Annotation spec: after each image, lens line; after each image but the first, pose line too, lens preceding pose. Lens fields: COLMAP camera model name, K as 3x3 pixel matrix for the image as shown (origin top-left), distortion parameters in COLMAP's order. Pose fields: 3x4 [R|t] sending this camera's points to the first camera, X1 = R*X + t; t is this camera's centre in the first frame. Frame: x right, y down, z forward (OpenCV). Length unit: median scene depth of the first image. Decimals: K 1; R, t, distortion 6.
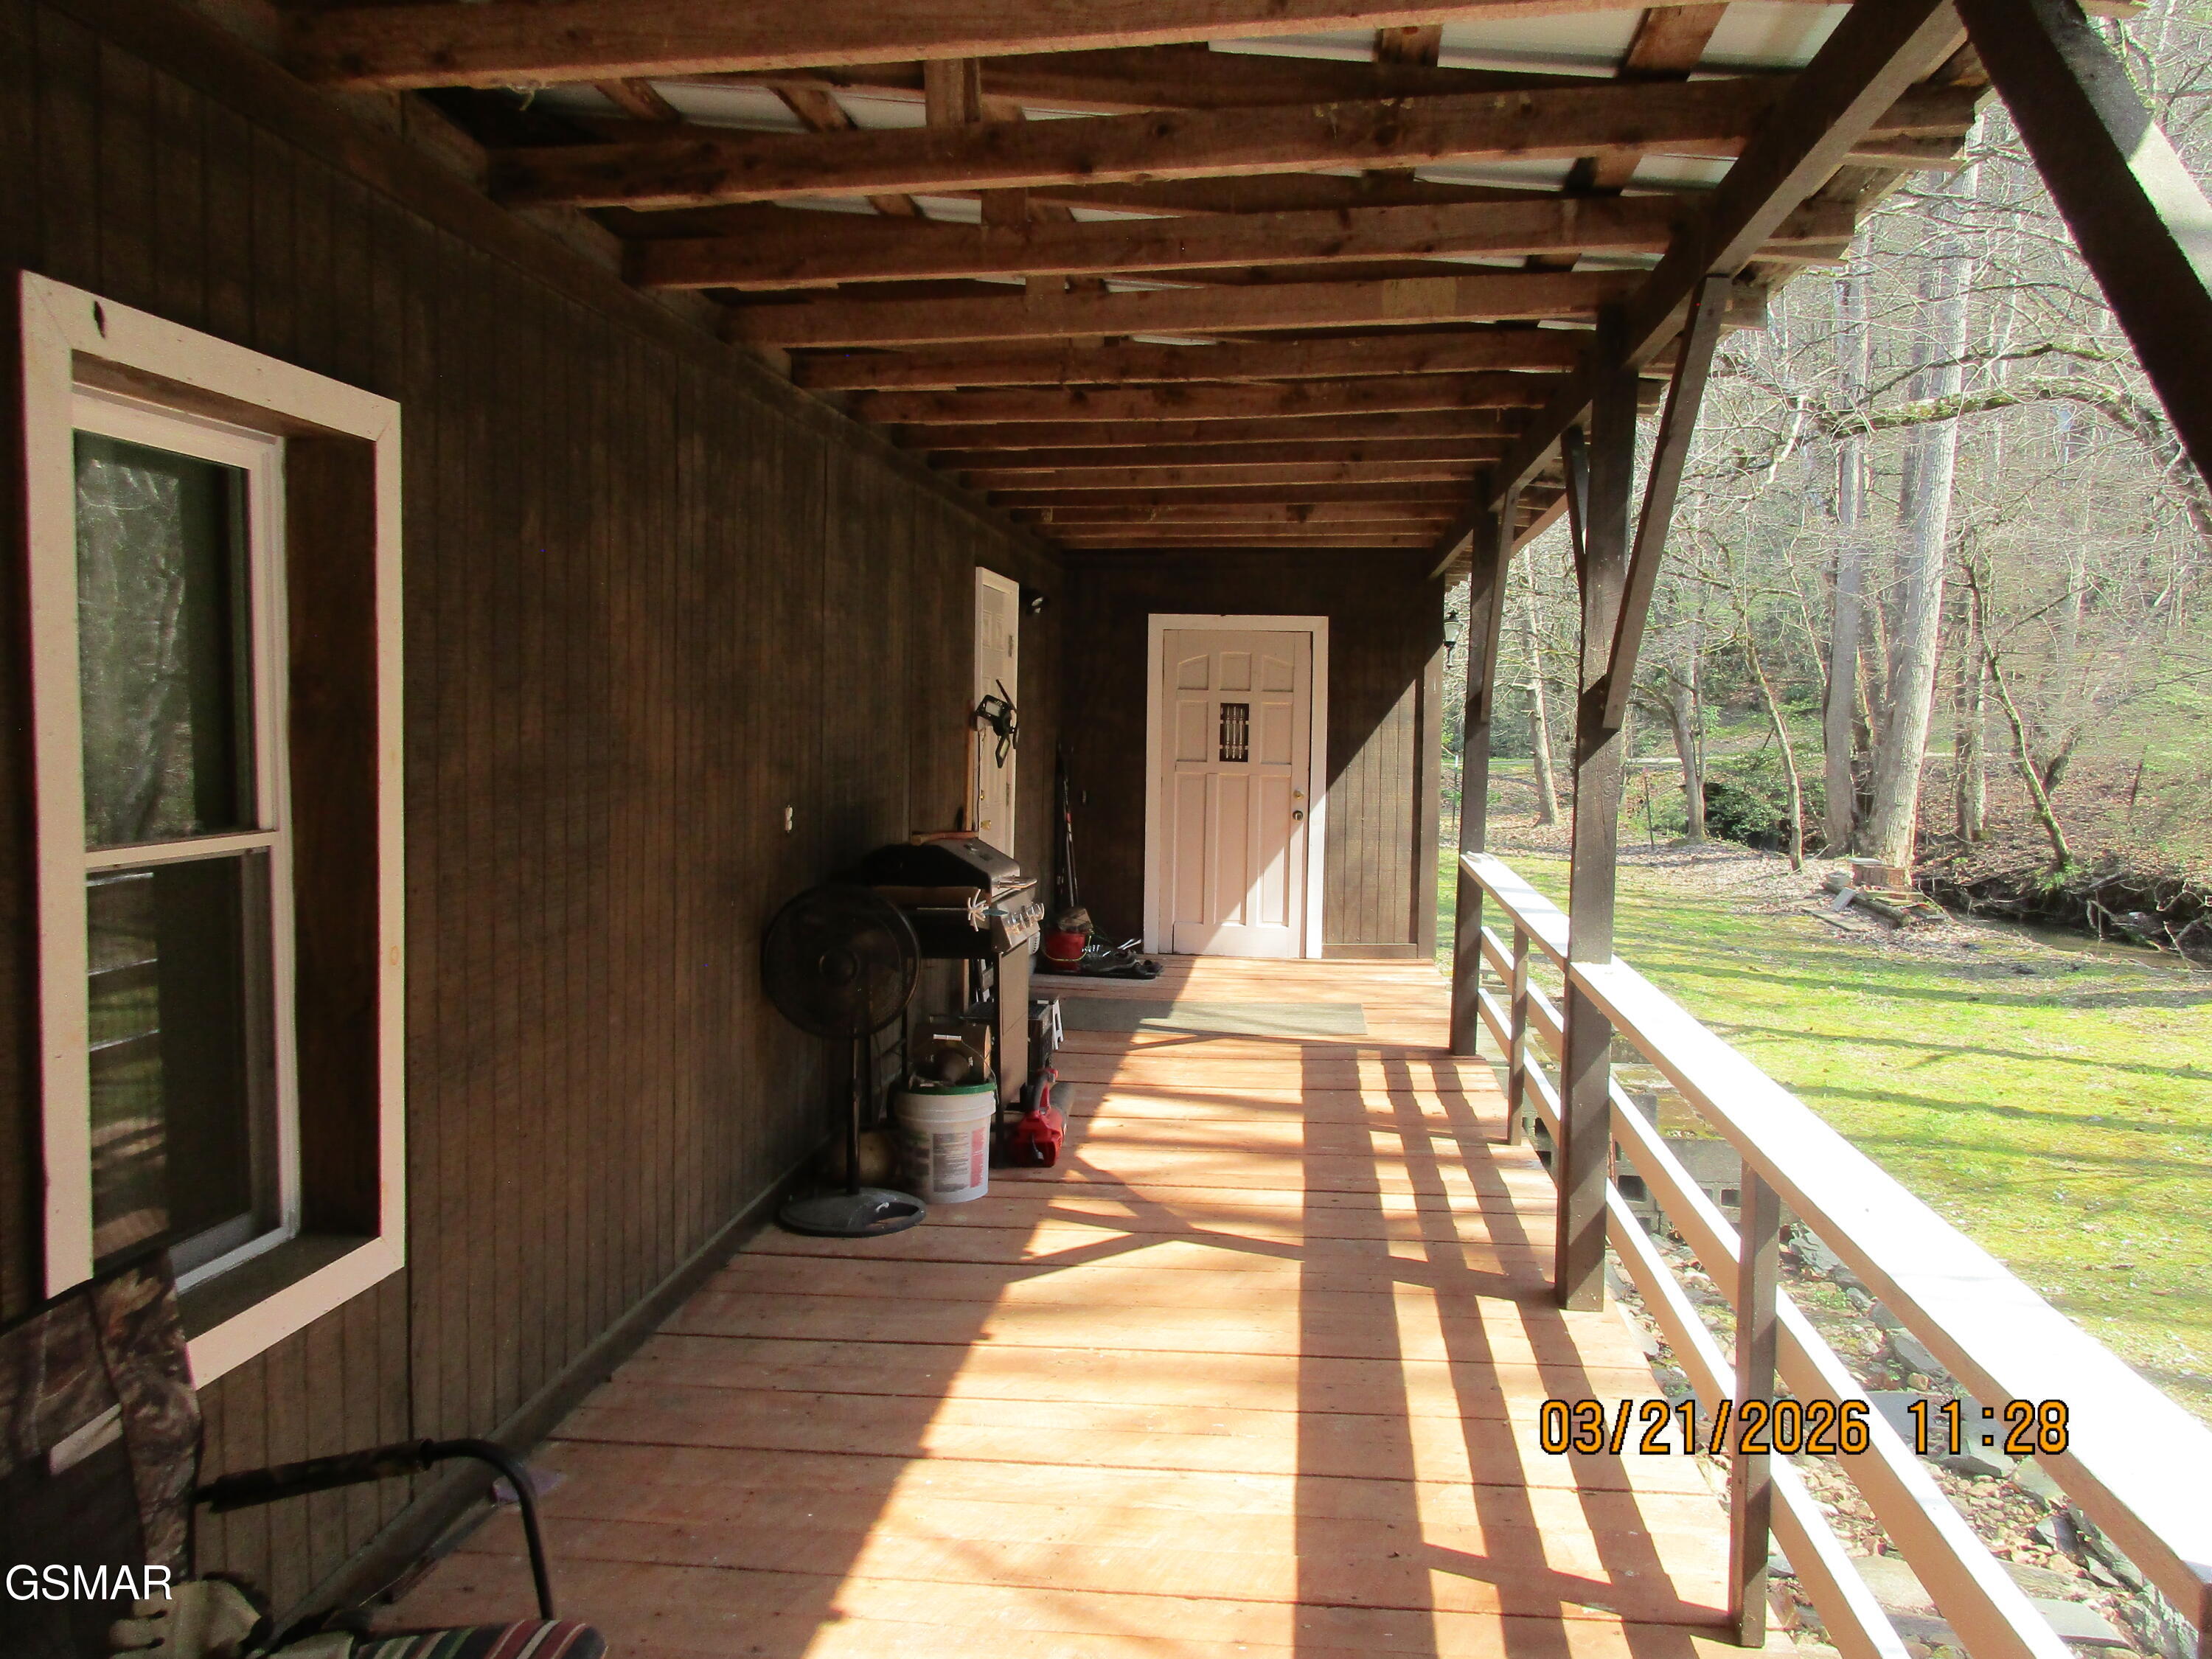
lens RADIAL K [[1685.4, 0, 1091.1], [0, 1685.4, 819.9], [0, 0, 1]] dist [0.019351, -0.006181]
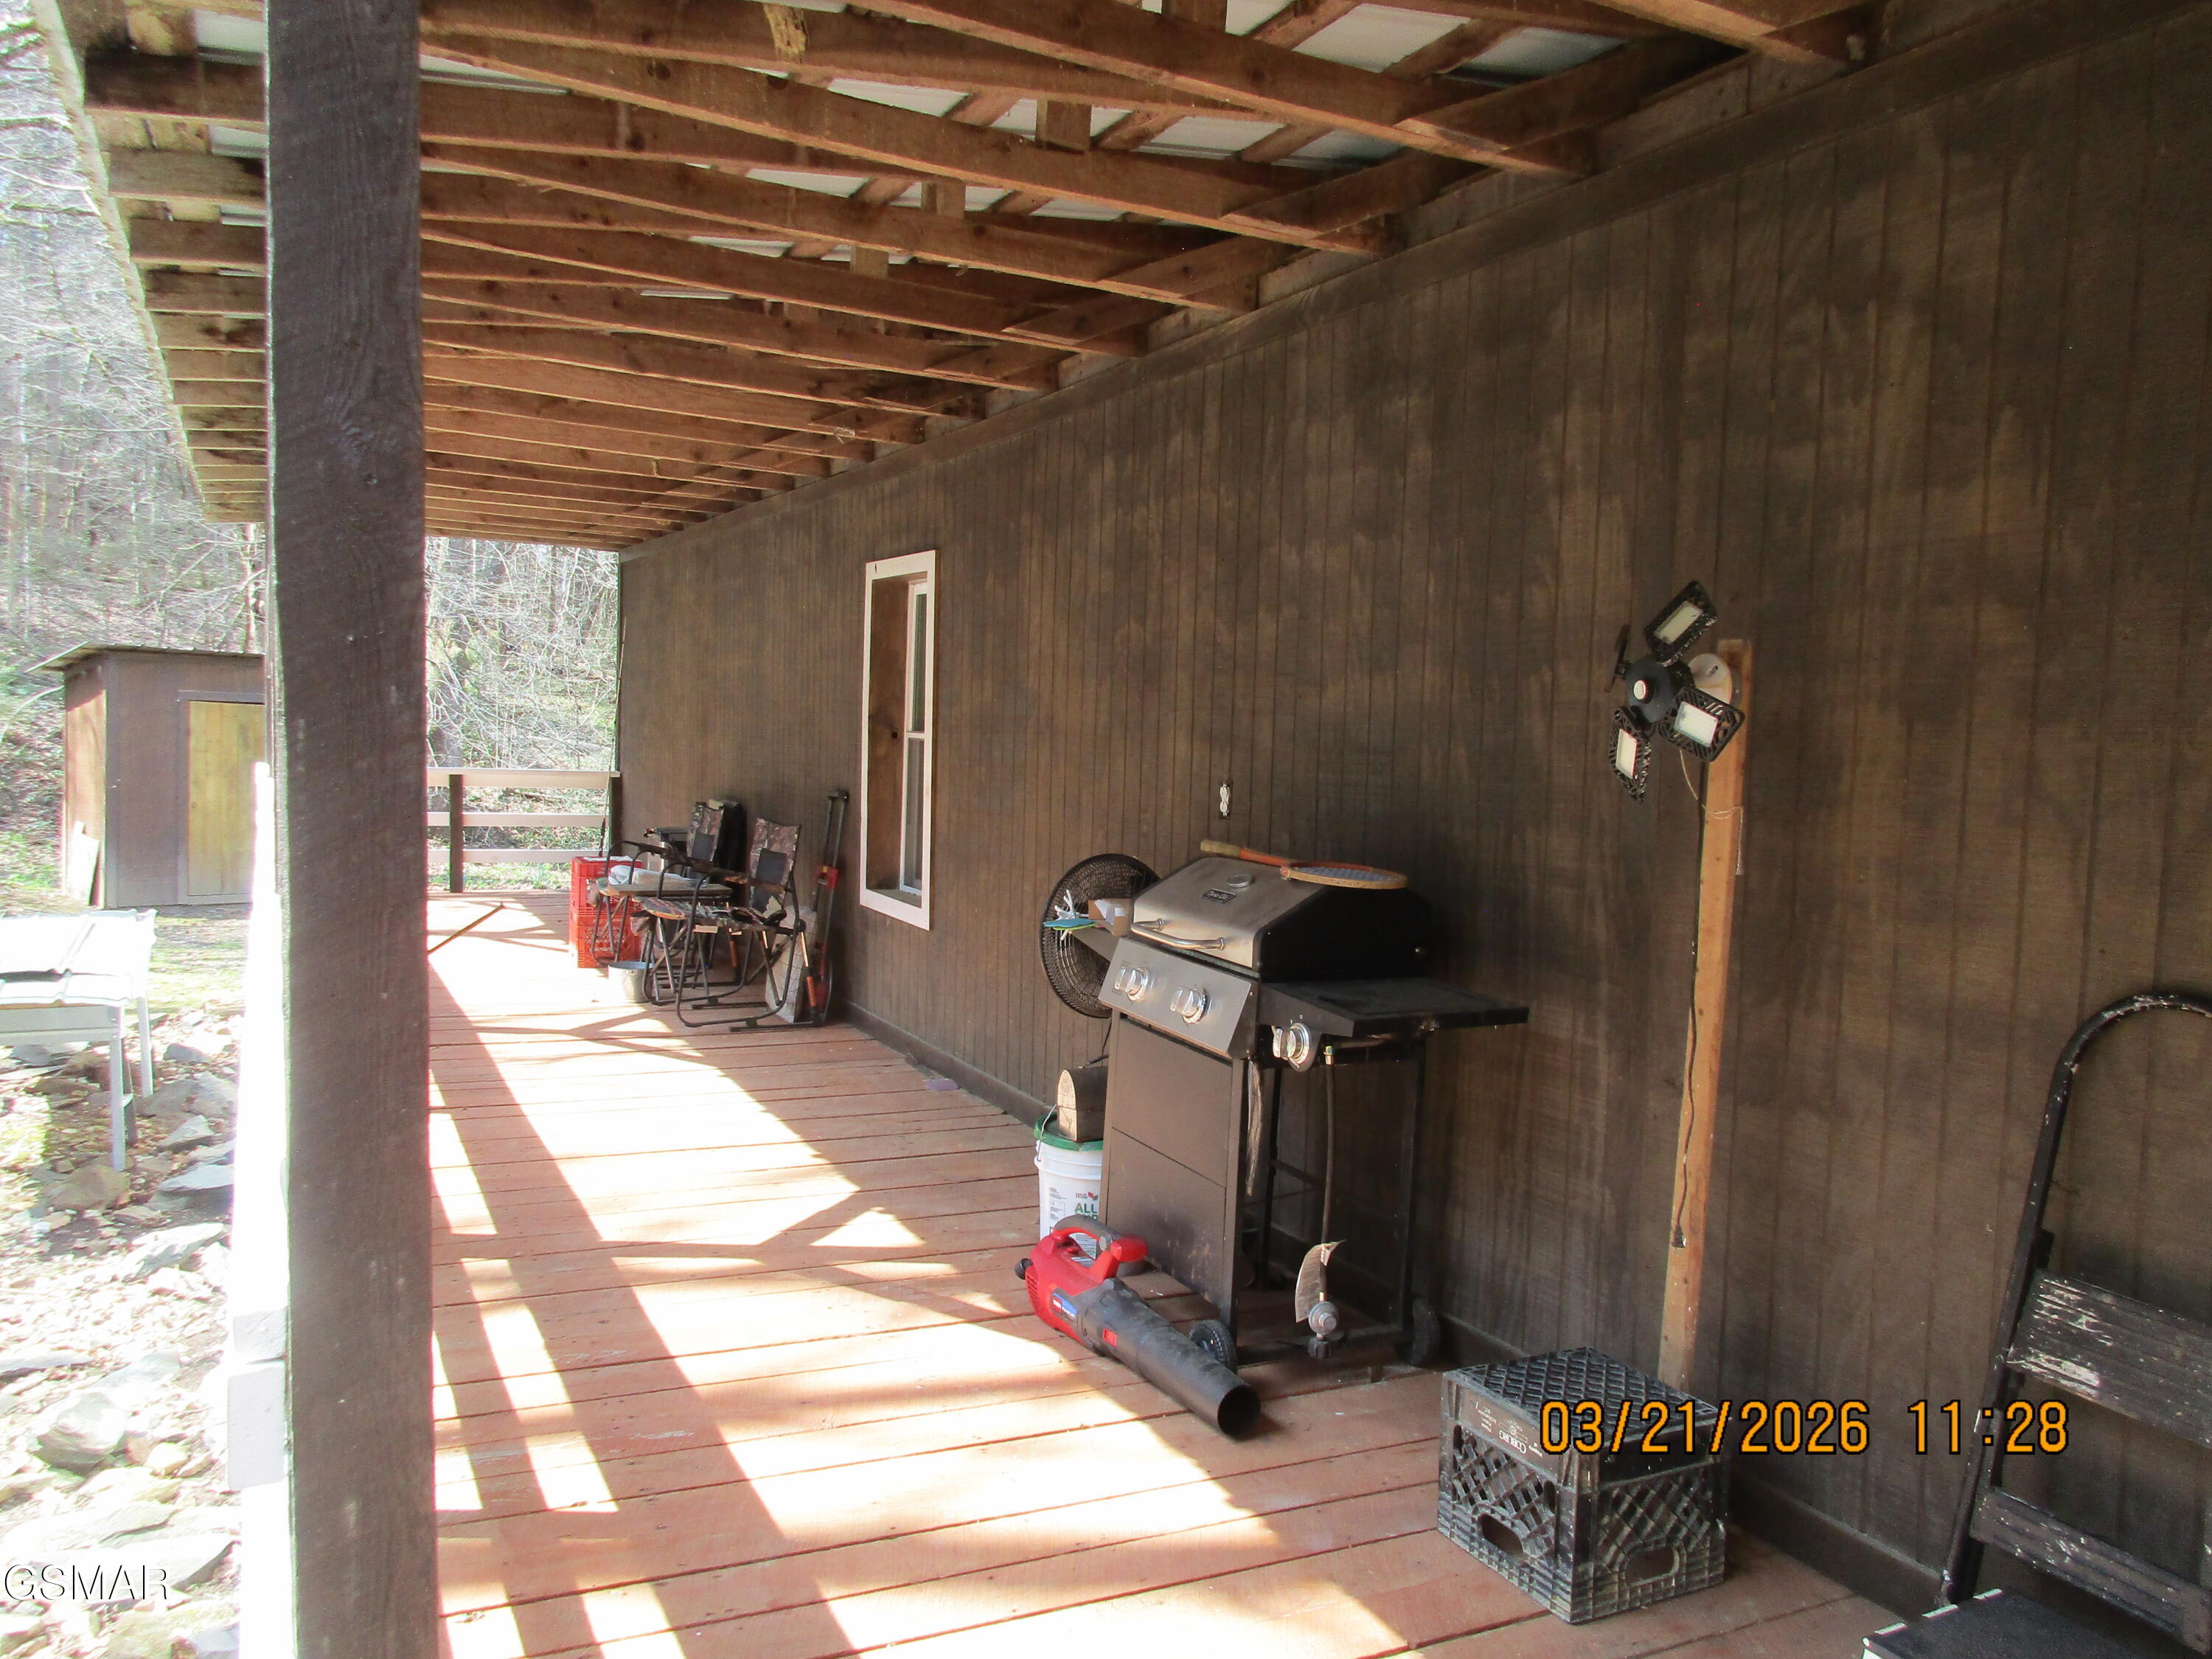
lens RADIAL K [[1685.4, 0, 1091.1], [0, 1685.4, 819.9], [0, 0, 1]] dist [0.019351, -0.006181]
pose [[-0.834370, -0.009304, -0.551126, 0.438686], [-0.080476, 0.991200, 0.105102, -0.091888], [0.545298, 0.132046, -0.827777, 1.988436]]
